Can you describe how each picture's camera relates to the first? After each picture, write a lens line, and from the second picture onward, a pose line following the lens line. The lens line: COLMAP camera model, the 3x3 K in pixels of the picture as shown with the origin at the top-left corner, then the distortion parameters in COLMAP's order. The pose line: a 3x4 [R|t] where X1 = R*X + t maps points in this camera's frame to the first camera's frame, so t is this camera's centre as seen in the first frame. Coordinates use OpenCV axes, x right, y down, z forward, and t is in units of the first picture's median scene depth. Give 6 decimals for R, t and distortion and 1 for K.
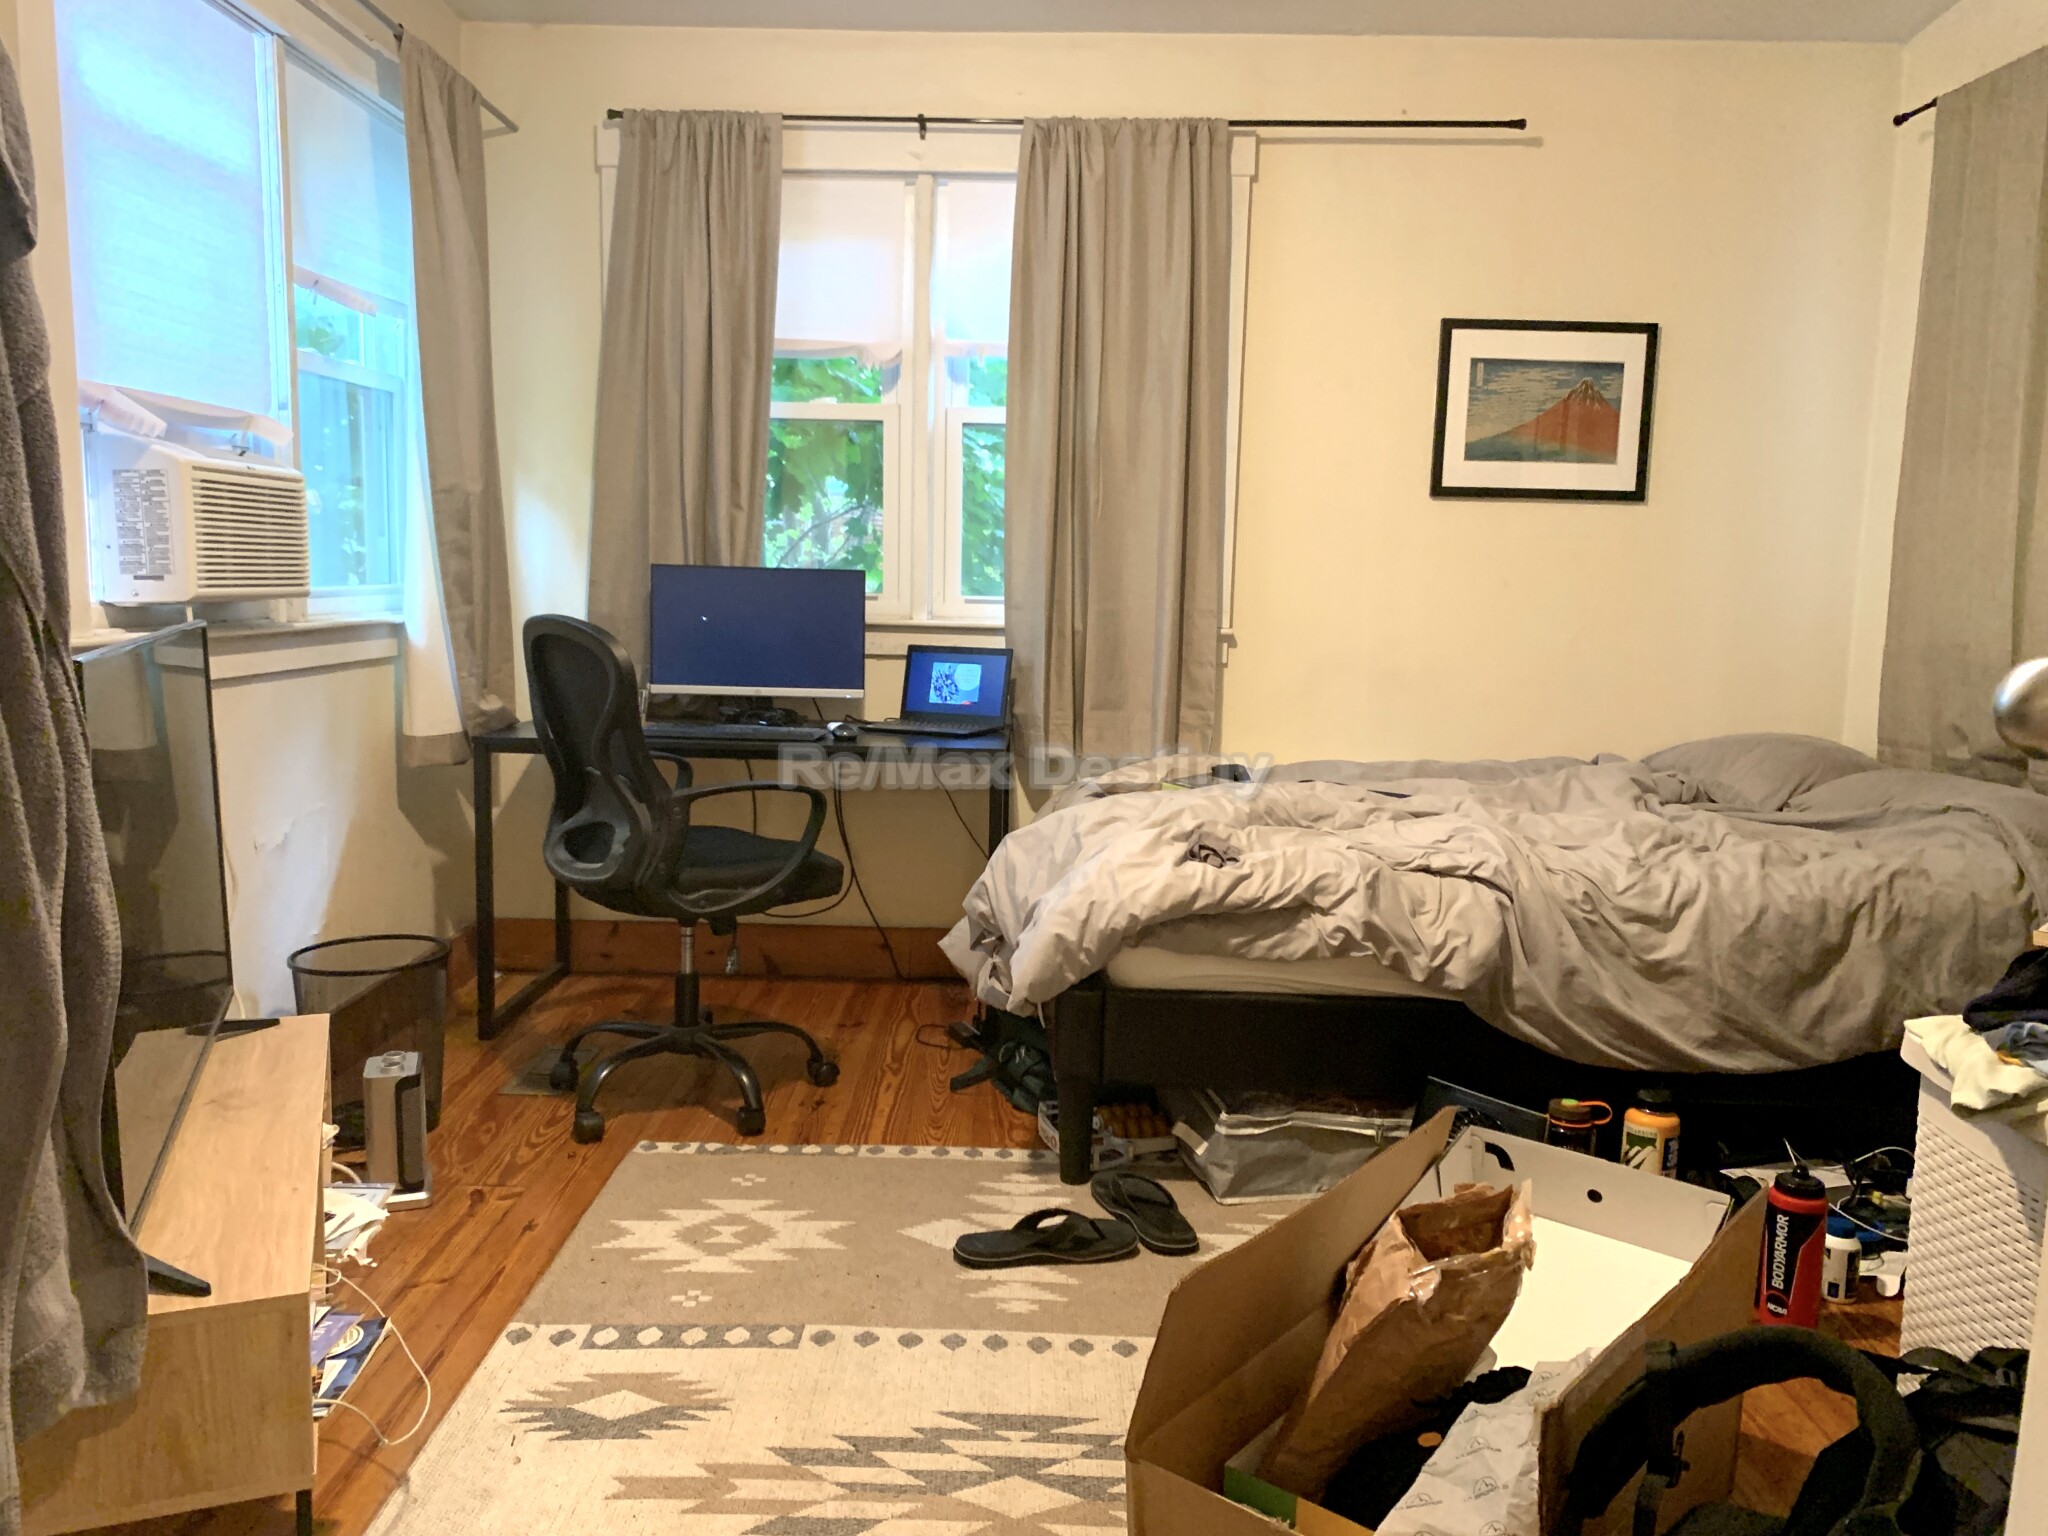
lens RADIAL K [[1559.6, 0, 1010.2], [0, 1559.6, 763.8], [0, 0, 1]] dist [0.036248, -0.043467]
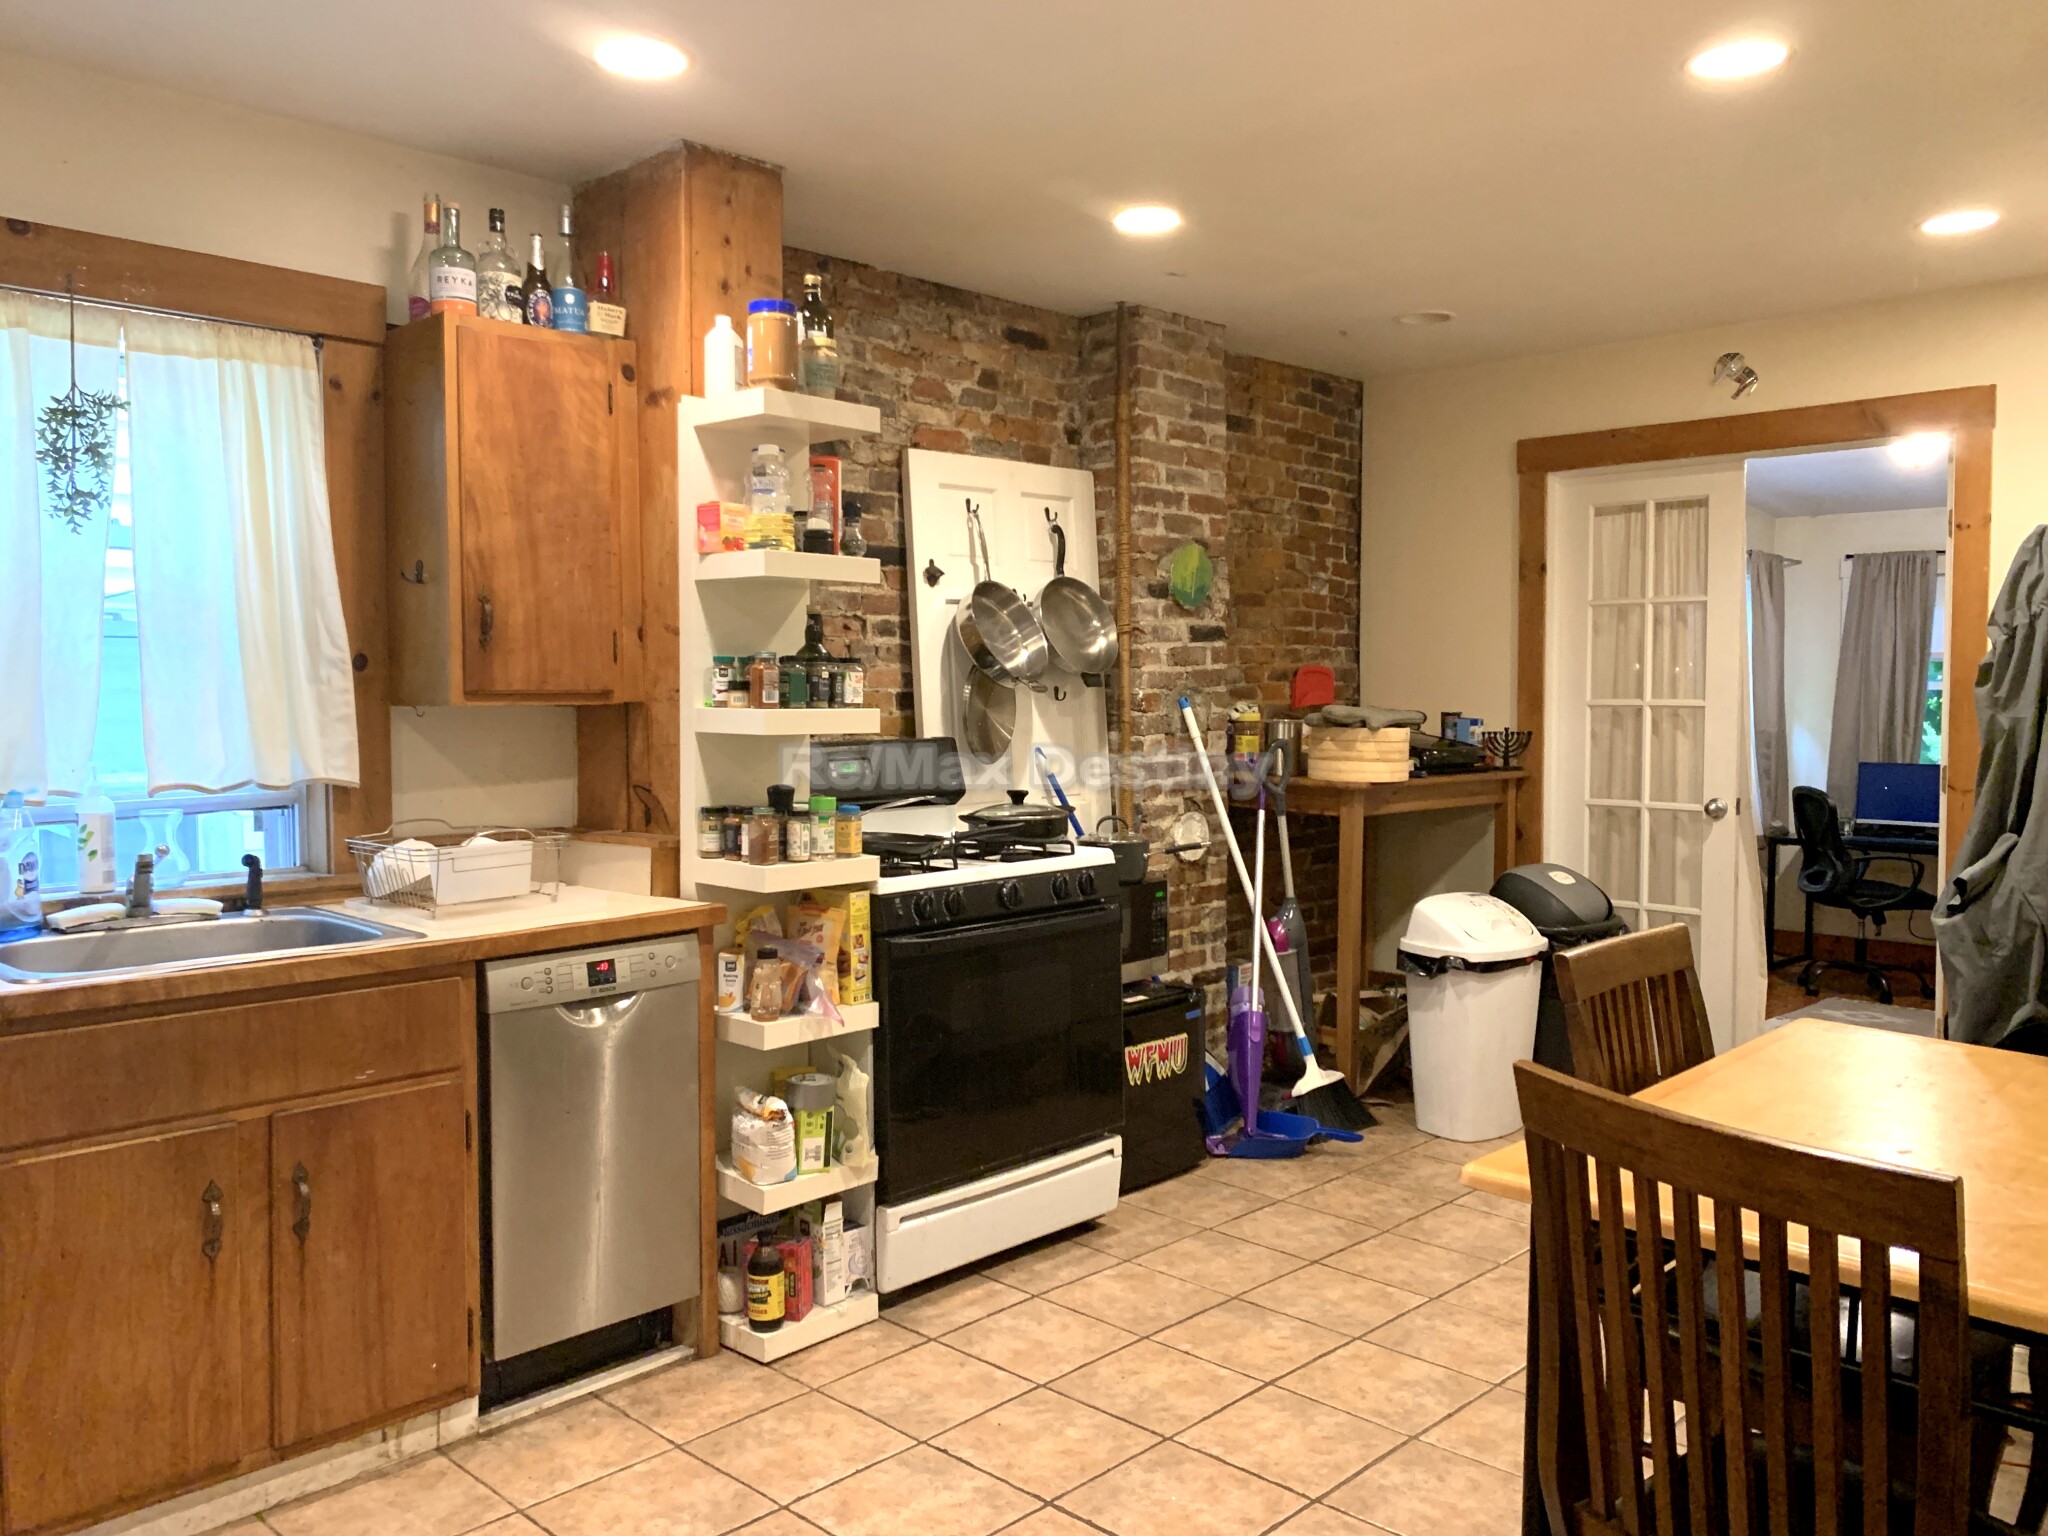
lens RADIAL K [[1559.6, 0, 1004.3], [0, 1559.6, 754.4], [0, 0, 1]] dist [0.036248, -0.043467]
pose [[0.719178, 0.009073, -0.694767, 0.437573], [-0.072179, 0.995481, -0.061714, 0.080986], [0.691067, 0.094531, 0.716583, -1.397561]]
